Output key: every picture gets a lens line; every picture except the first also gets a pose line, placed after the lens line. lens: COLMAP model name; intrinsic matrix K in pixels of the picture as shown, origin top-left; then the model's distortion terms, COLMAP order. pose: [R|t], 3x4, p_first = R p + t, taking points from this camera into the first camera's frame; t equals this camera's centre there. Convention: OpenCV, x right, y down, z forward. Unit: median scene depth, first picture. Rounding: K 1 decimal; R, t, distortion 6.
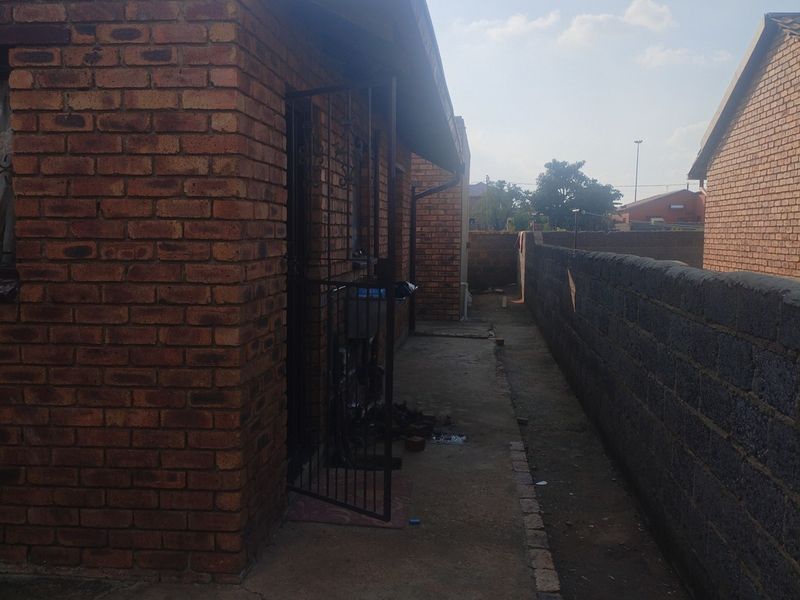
lens RADIAL K [[786.5, 0, 400.0], [0, 786.5, 300.0], [0, 0, 1]] dist [0.092307, -0.107502]
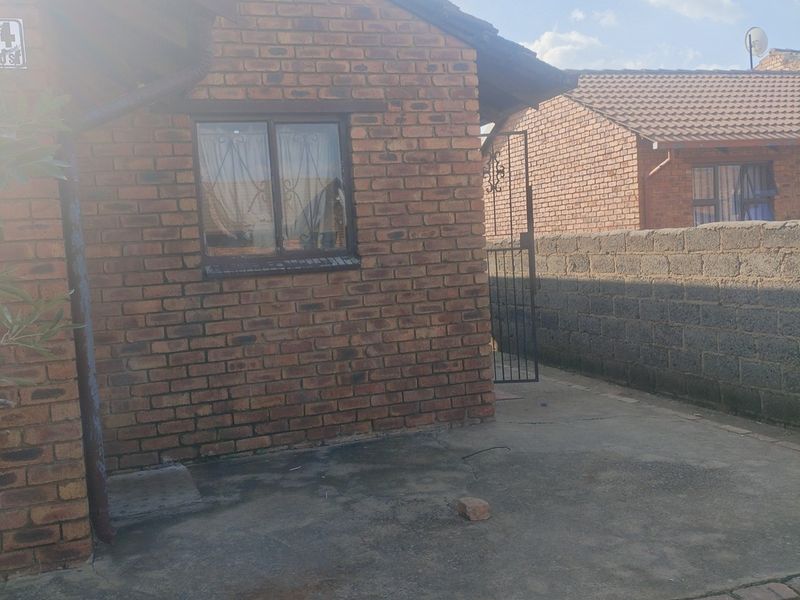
lens RADIAL K [[786.5, 0, 400.0], [0, 786.5, 300.0], [0, 0, 1]] dist [0.092307, -0.107502]
pose [[0.910363, -0.090927, 0.403697, -1.079555], [0.101742, 0.994796, -0.005370, 0.084326], [-0.401108, 0.045962, 0.914877, -0.506624]]
